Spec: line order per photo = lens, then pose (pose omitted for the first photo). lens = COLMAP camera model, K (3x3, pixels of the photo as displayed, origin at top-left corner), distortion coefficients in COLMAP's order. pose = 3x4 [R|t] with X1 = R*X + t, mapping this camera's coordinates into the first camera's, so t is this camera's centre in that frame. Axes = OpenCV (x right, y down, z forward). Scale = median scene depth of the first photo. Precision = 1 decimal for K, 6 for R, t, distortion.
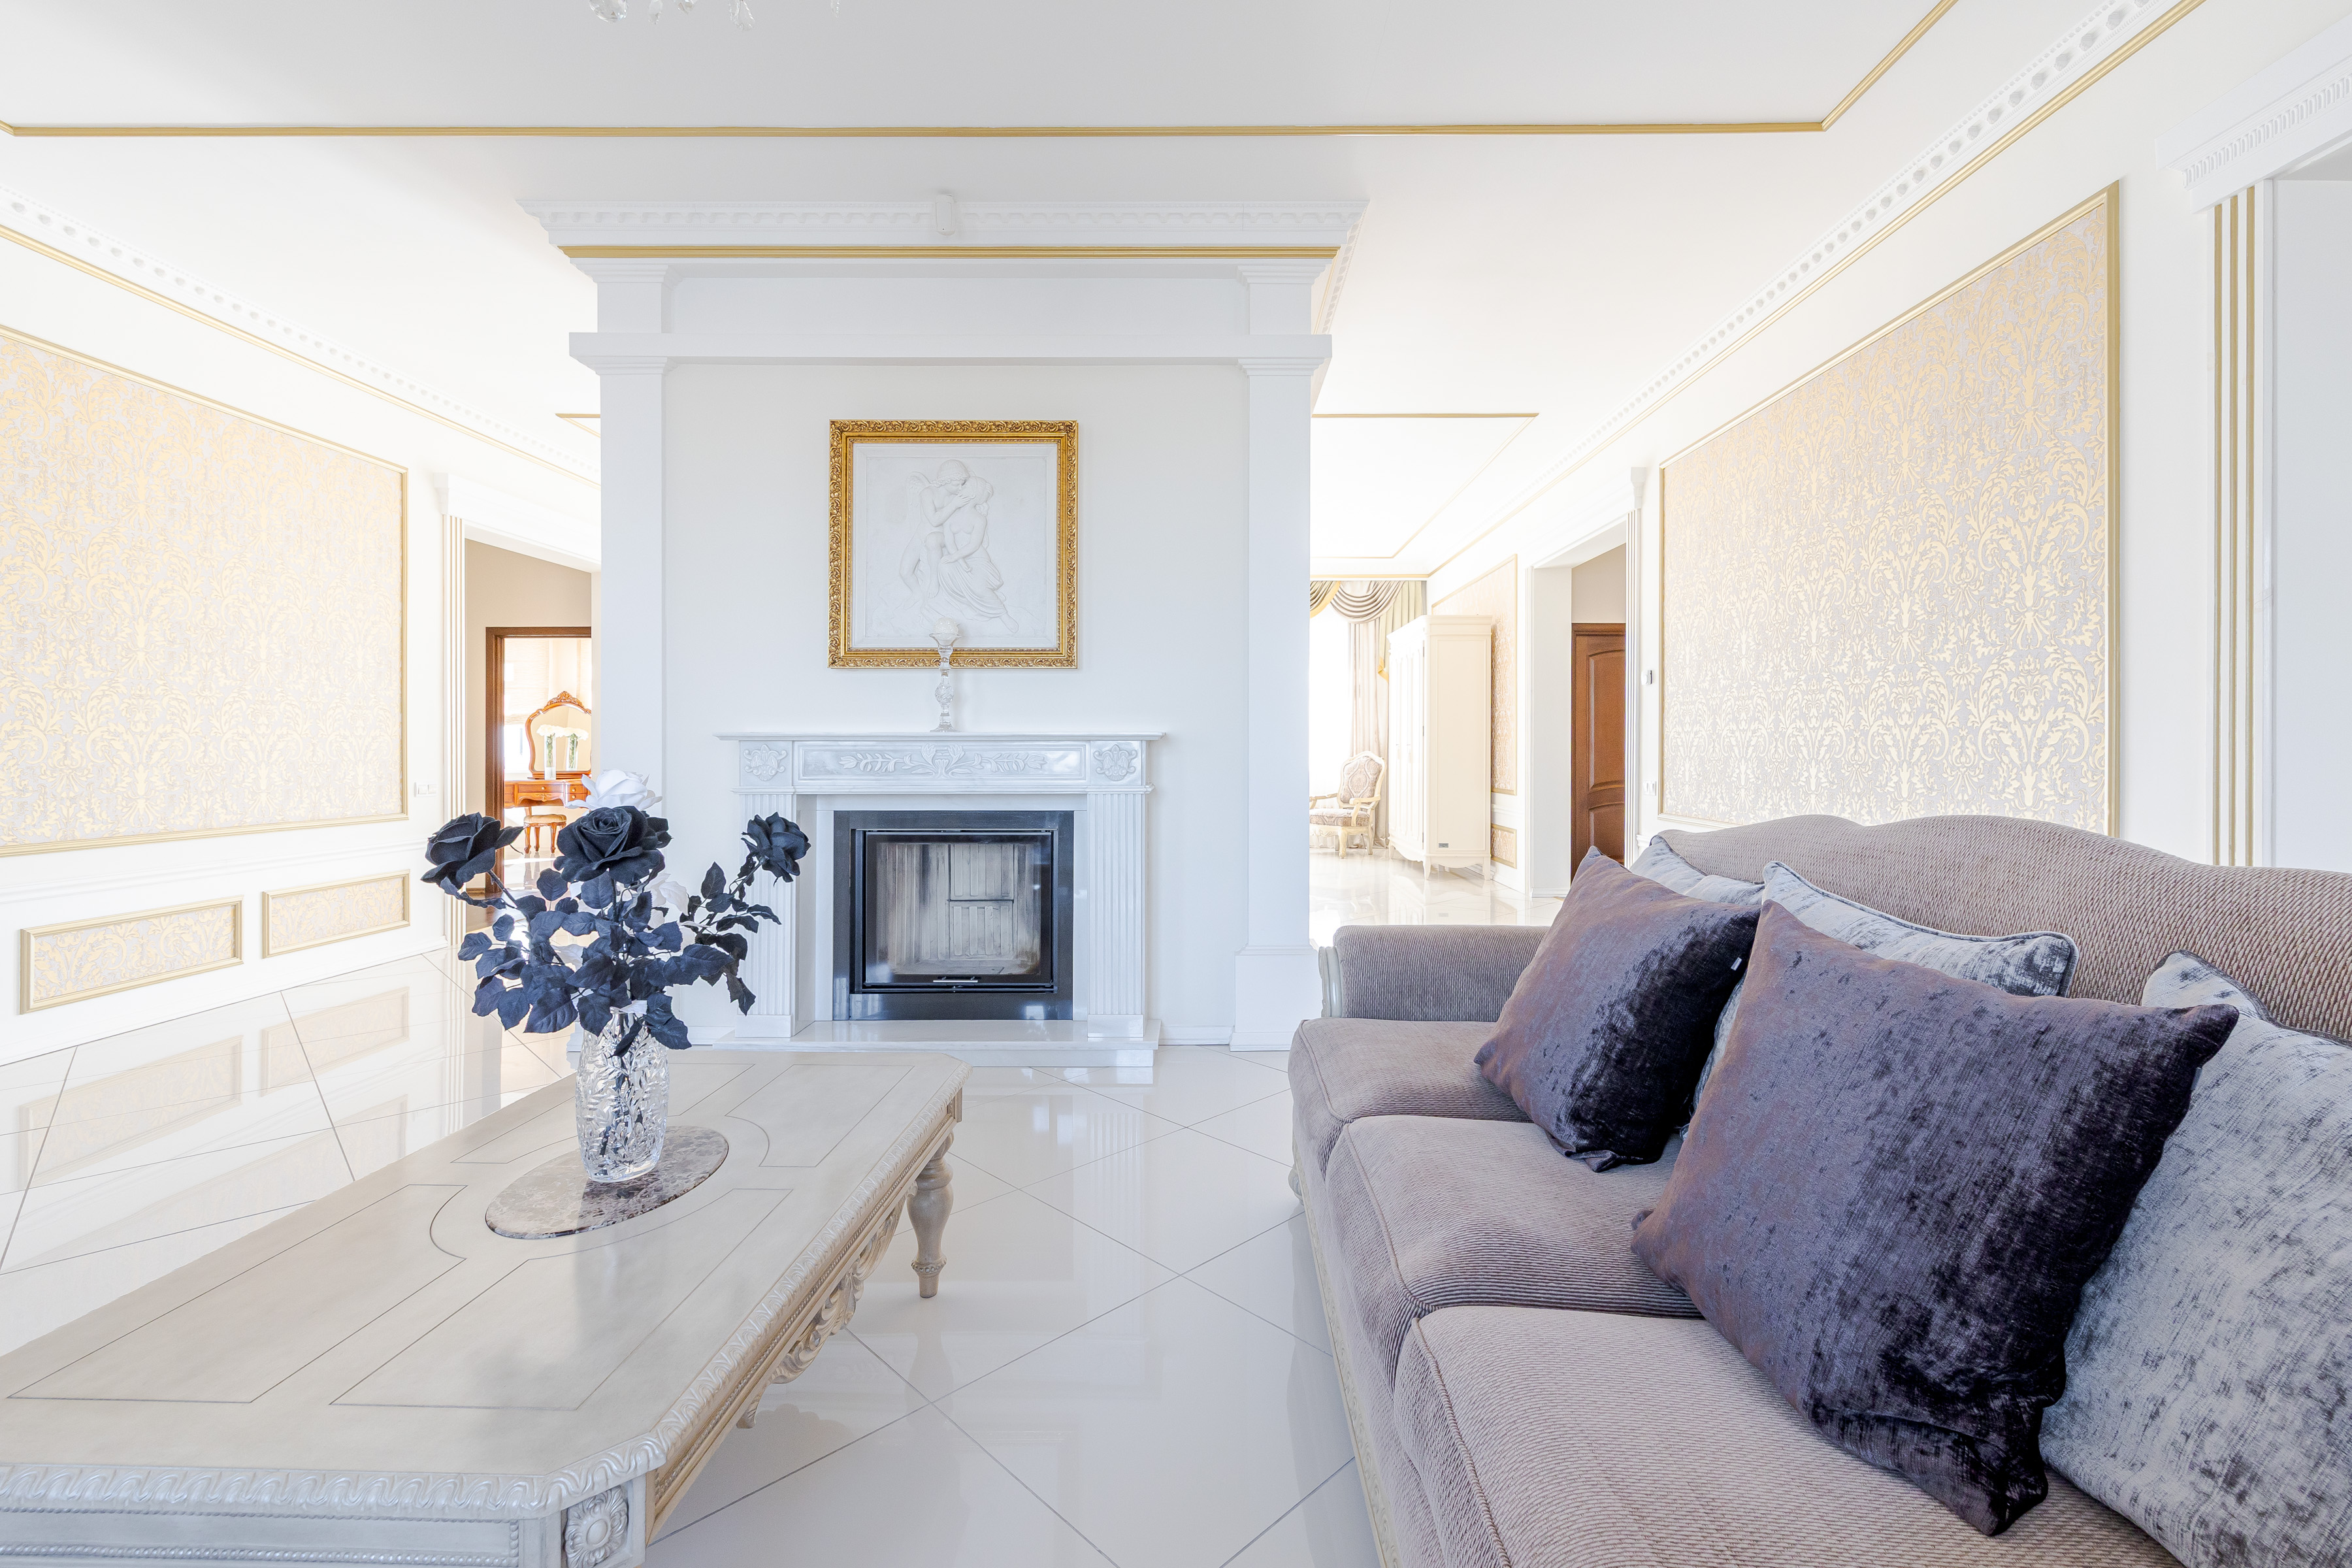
lens RADIAL K [[1036.4, 0, 1196.0], [0, 1036.4, 744.4], [0, 0, 1]] dist [0.001953, 0.001178]
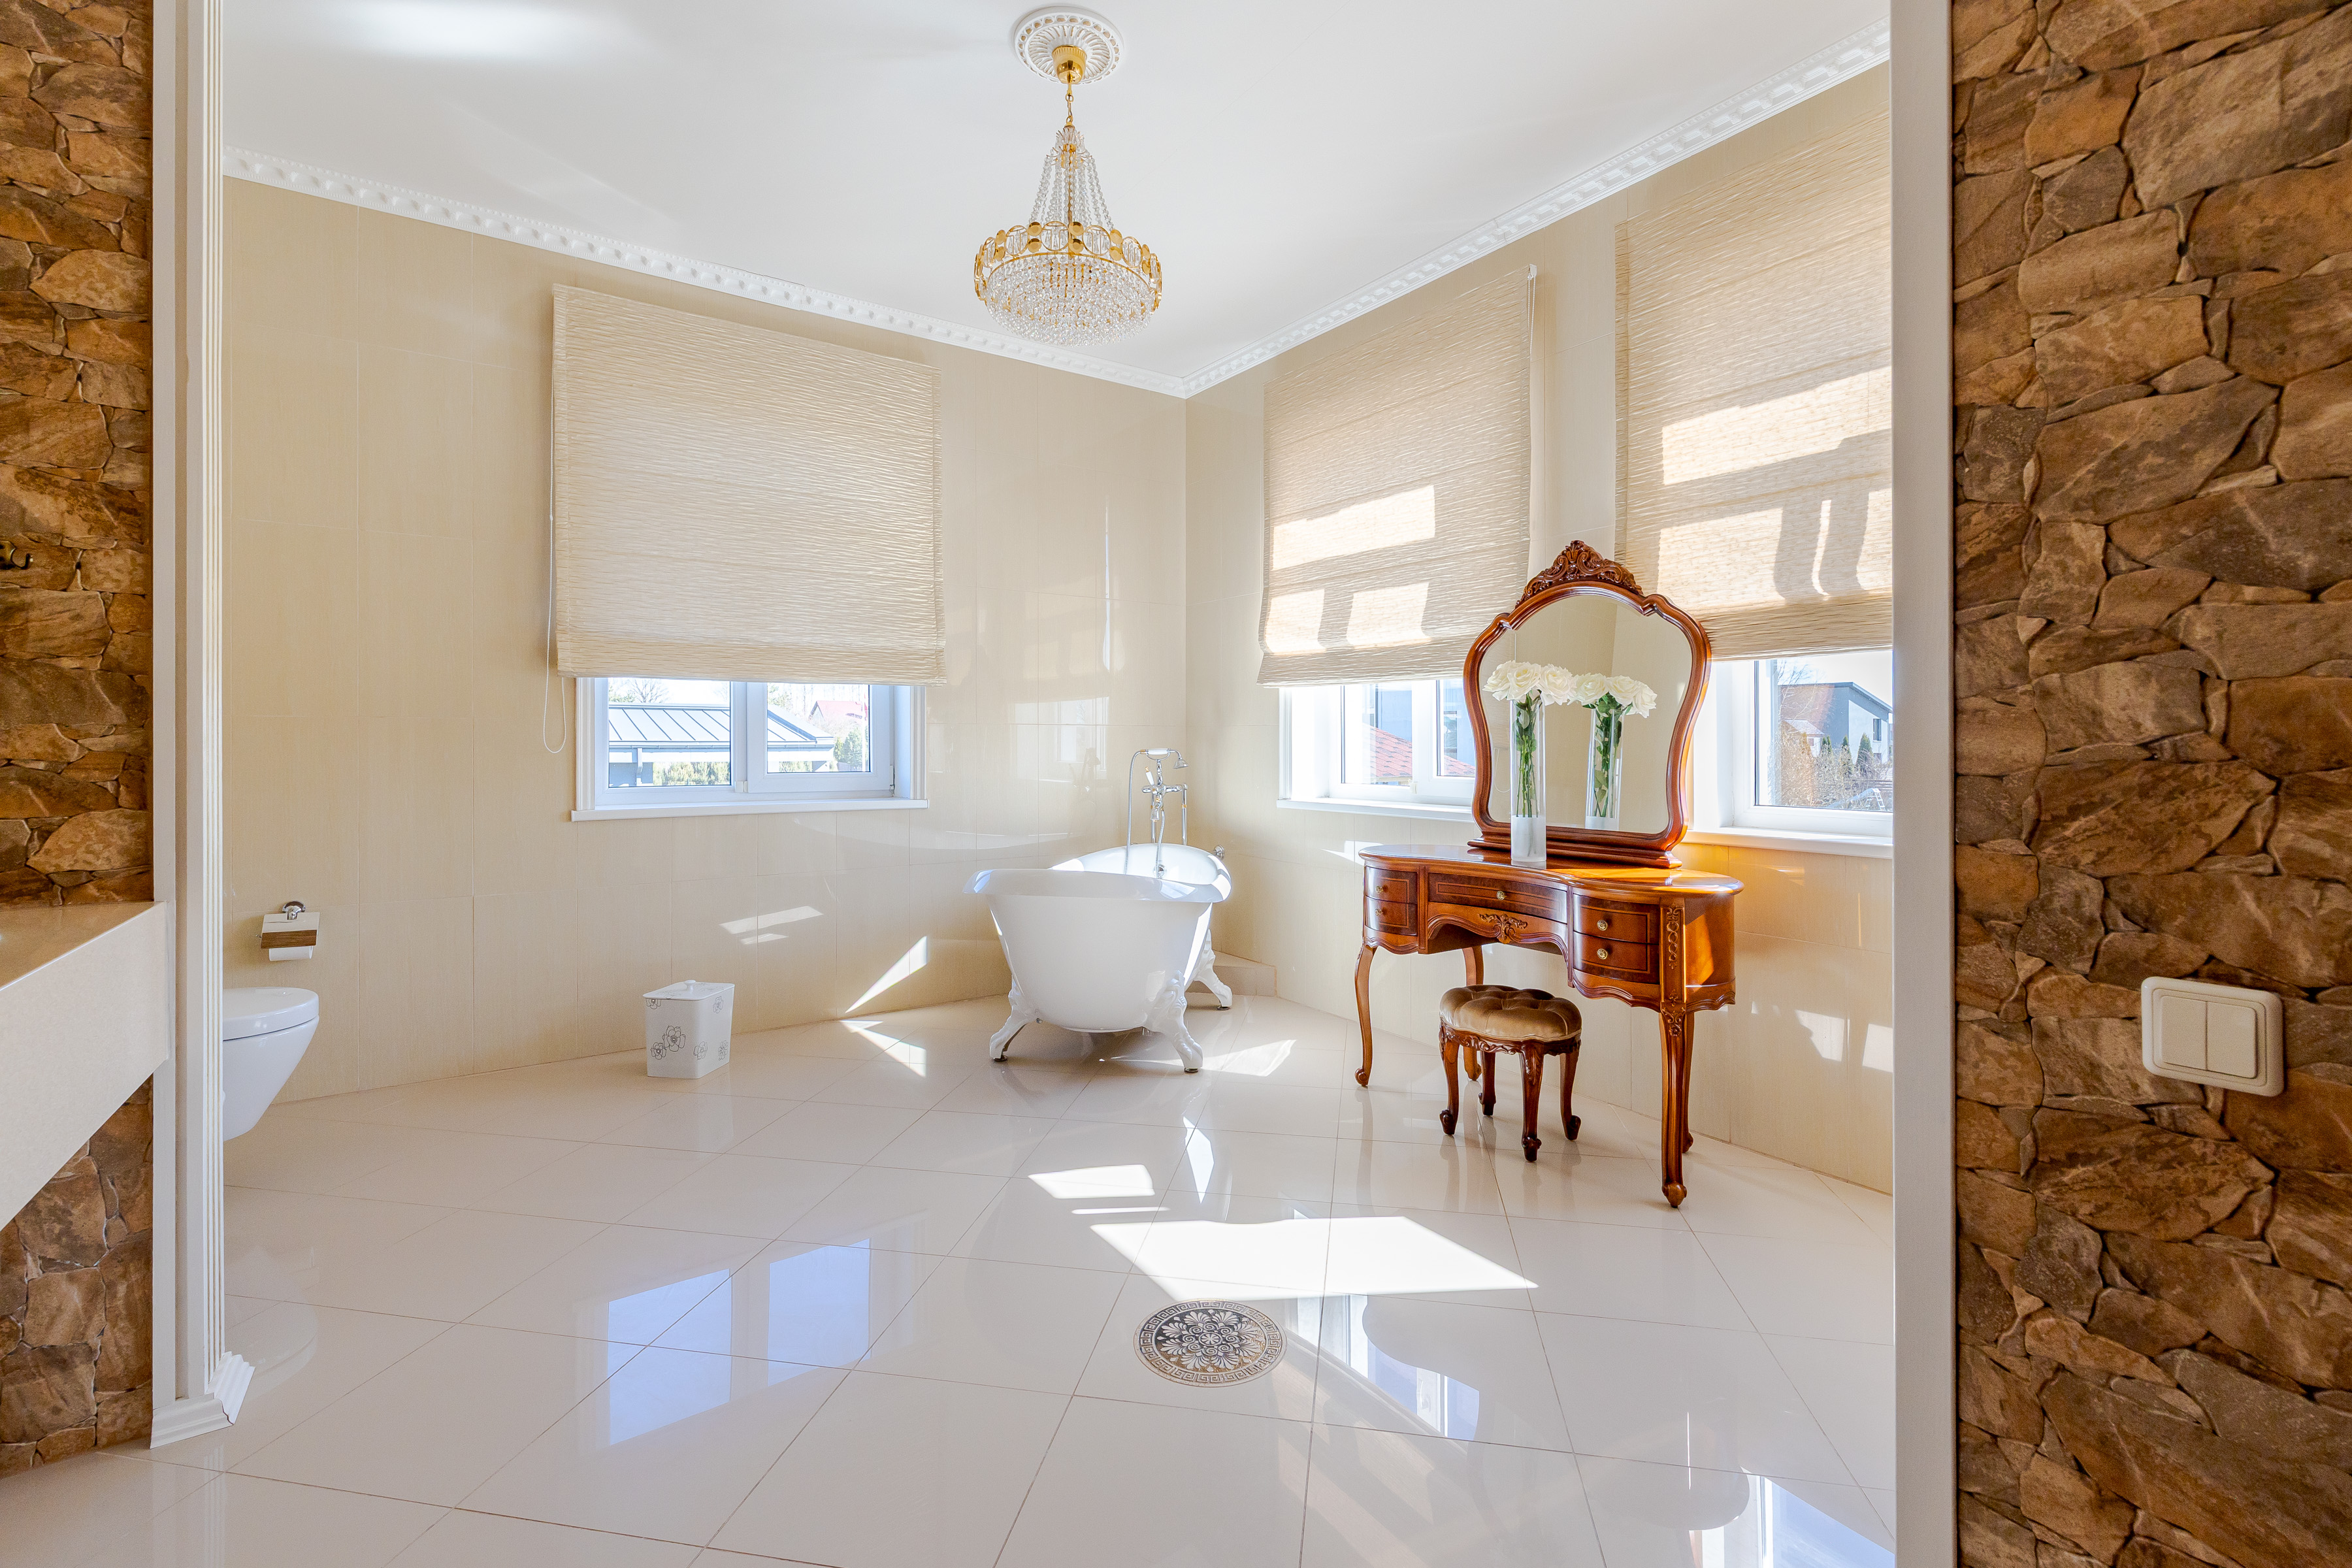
lens RADIAL K [[1036.4, 0, 1196.0], [0, 1036.4, 744.4], [0, 0, 1]] dist [0.001953, 0.001178]
pose [[0.586848, -0.004870, -0.809682, -0.445999], [0.007378, 0.999973, -0.000668, 0.002618], [0.809663, -0.005582, 0.586868, 0.757980]]
